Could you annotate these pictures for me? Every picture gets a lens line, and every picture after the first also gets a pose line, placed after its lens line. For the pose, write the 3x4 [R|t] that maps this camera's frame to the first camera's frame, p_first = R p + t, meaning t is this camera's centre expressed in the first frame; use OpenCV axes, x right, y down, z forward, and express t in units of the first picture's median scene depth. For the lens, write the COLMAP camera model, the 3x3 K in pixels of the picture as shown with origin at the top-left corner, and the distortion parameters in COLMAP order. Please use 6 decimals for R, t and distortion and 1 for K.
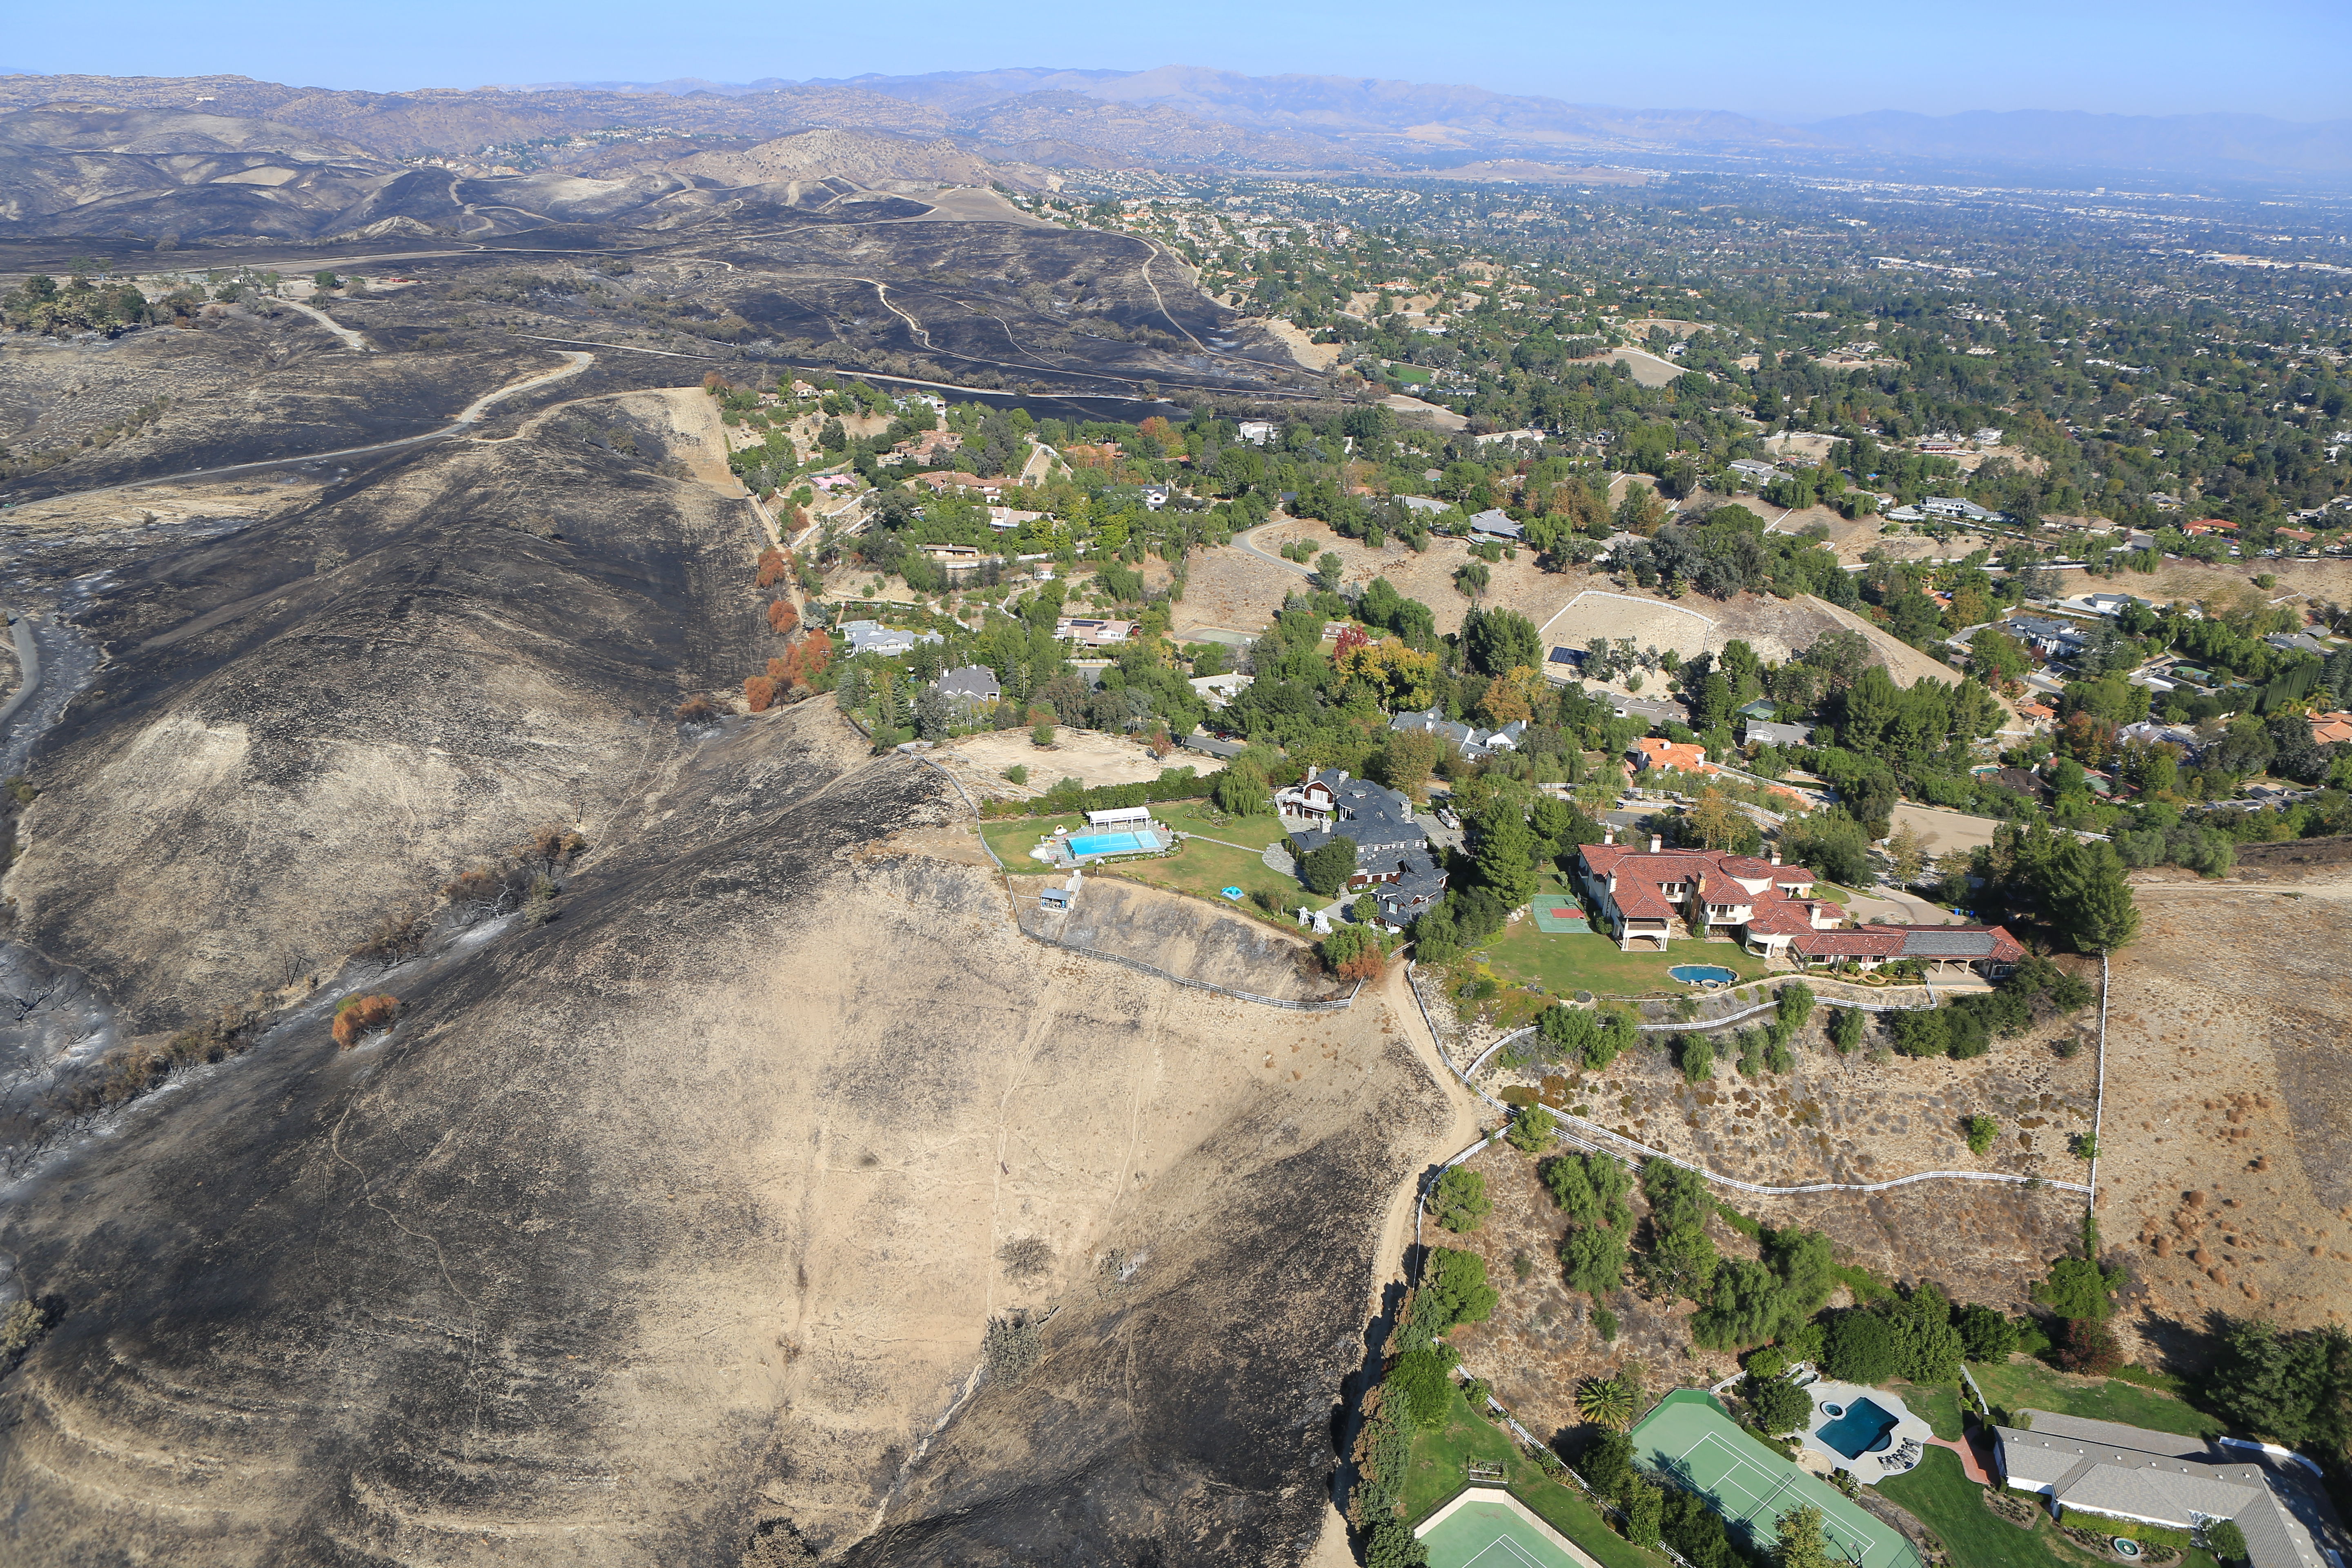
lens RADIAL K [[1596.4, 0, 1176.0], [0, 1596.4, 784.0], [0, 0, 1]] dist [-0.105776, 0.072054]
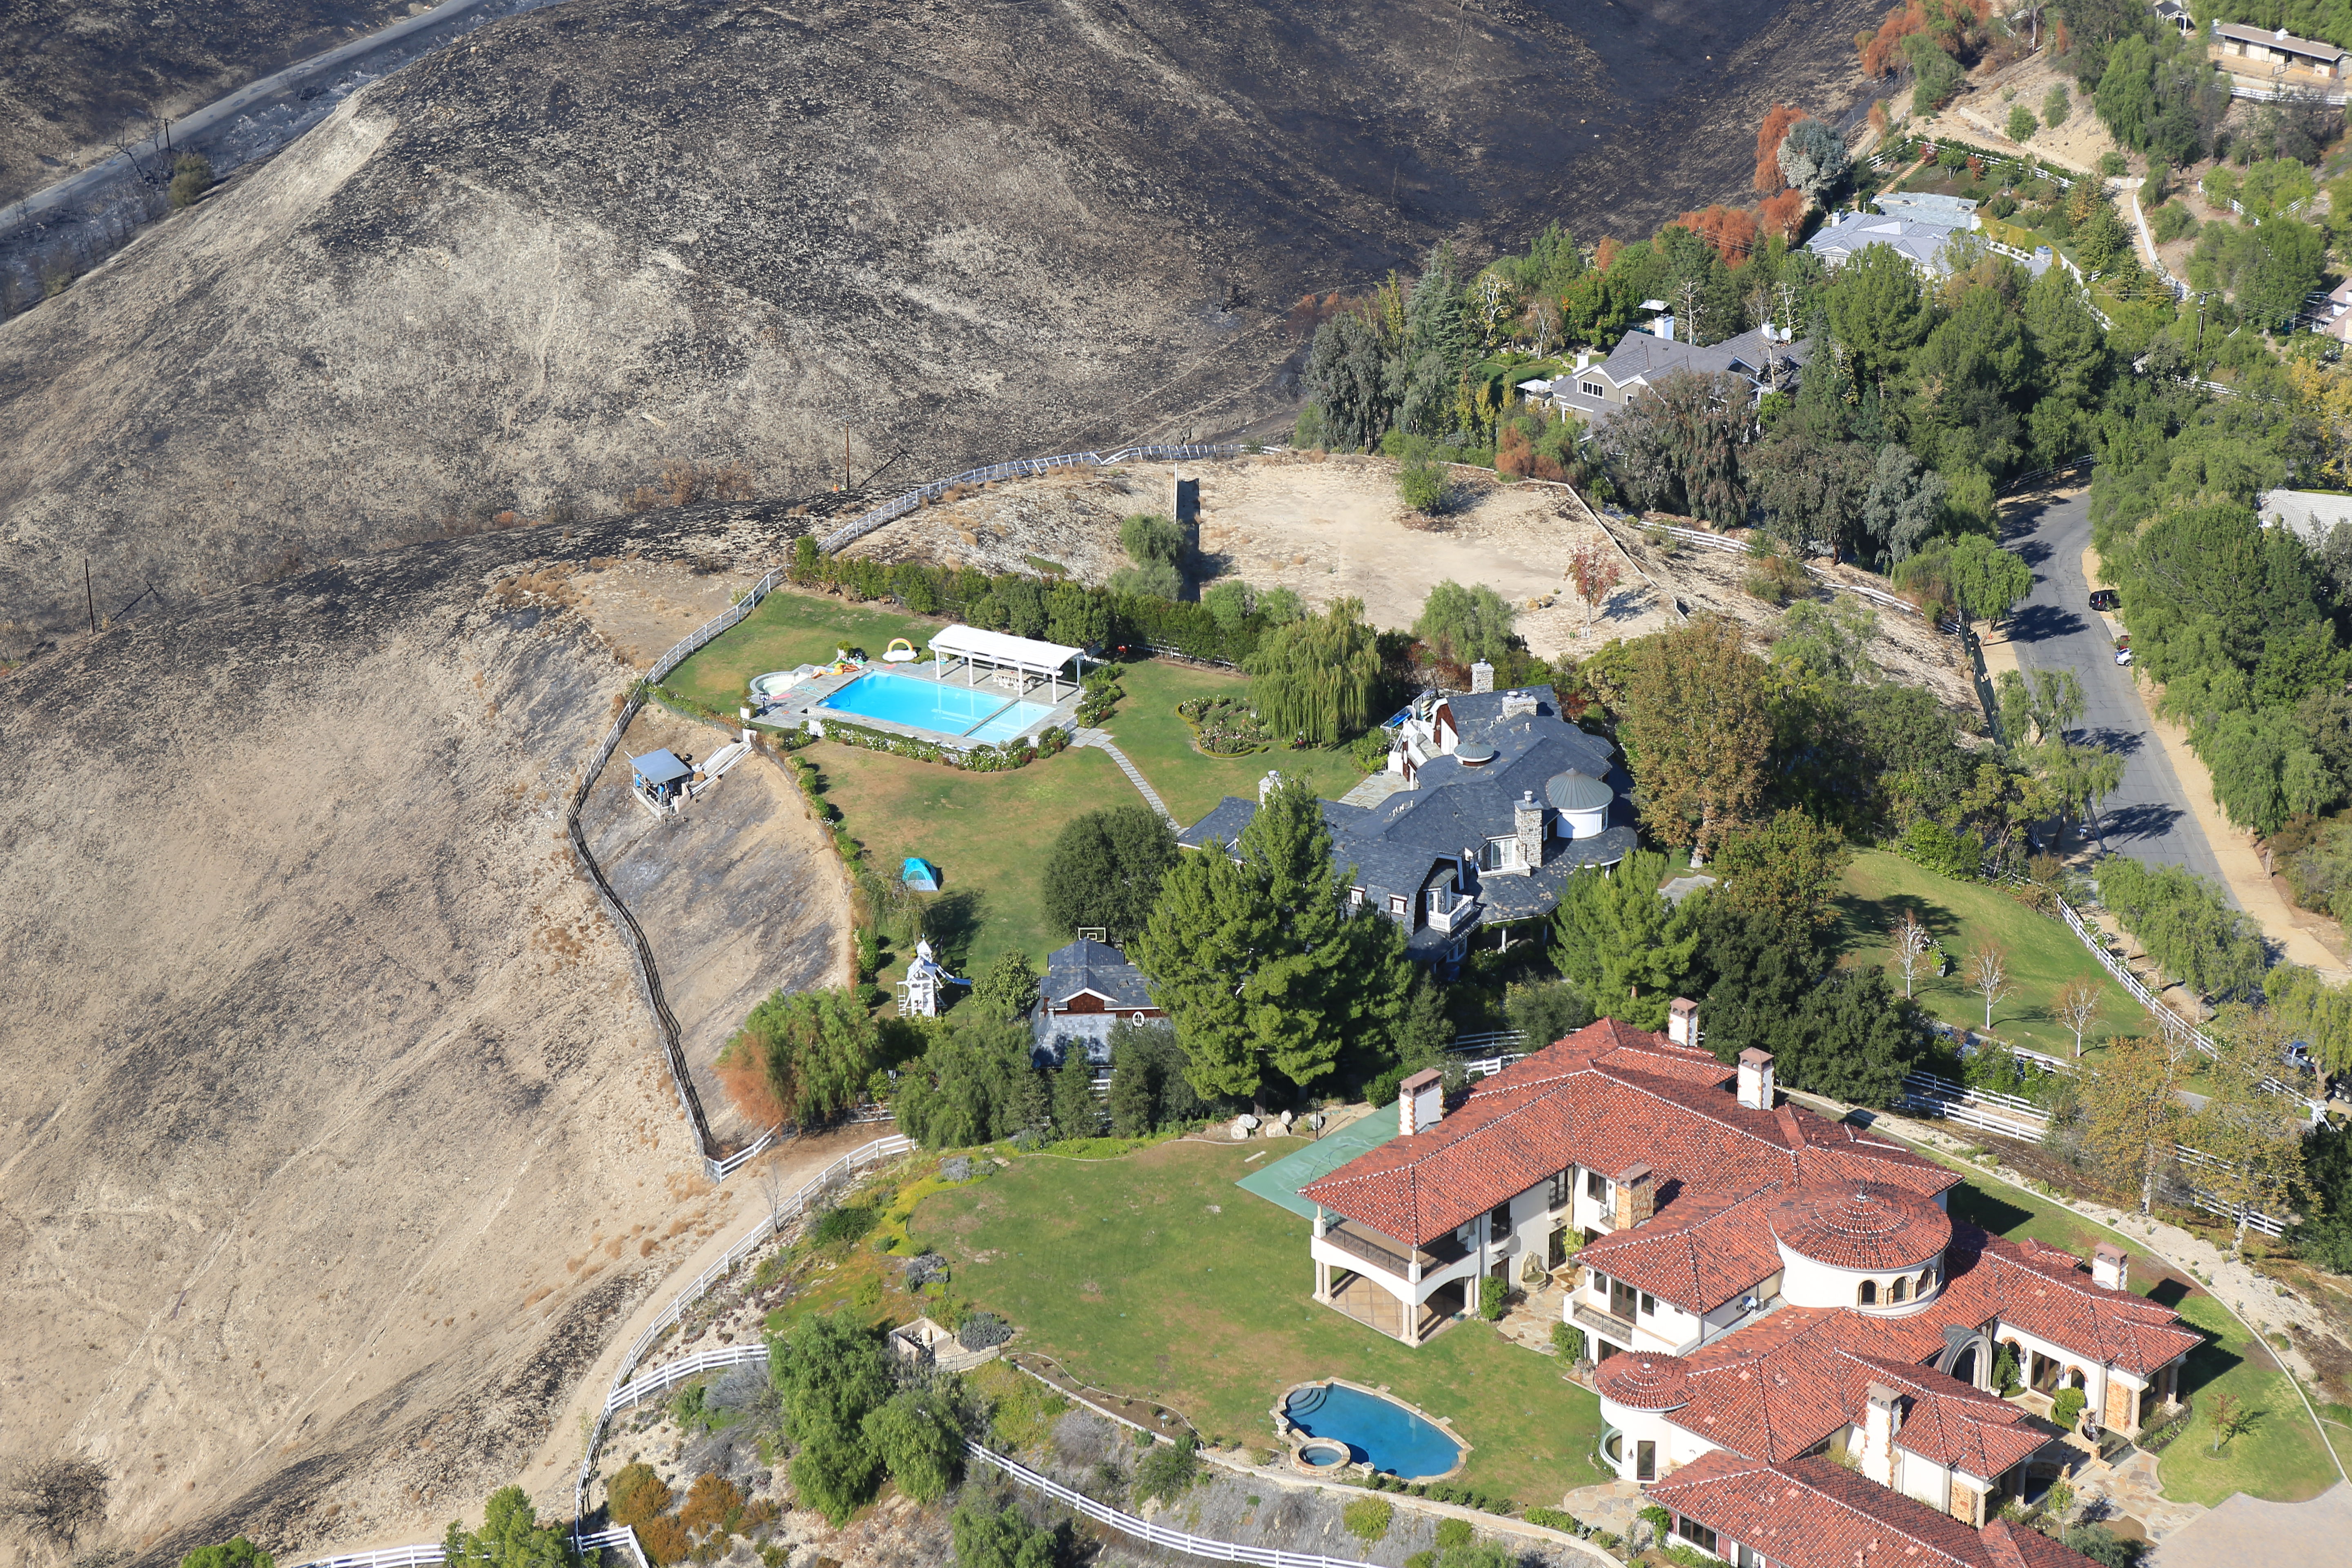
lens RADIAL K [[4447.2, 0, 1176.0], [0, 4447.2, 784.0], [0, 0, 1]] dist [0.129127, 0.032478]
pose [[0.698247, 0.262014, -0.666183, 0.718154], [-0.251164, 0.961117, 0.114761, -0.083151], [0.670349, 0.087189, 0.736906, 0.234693]]
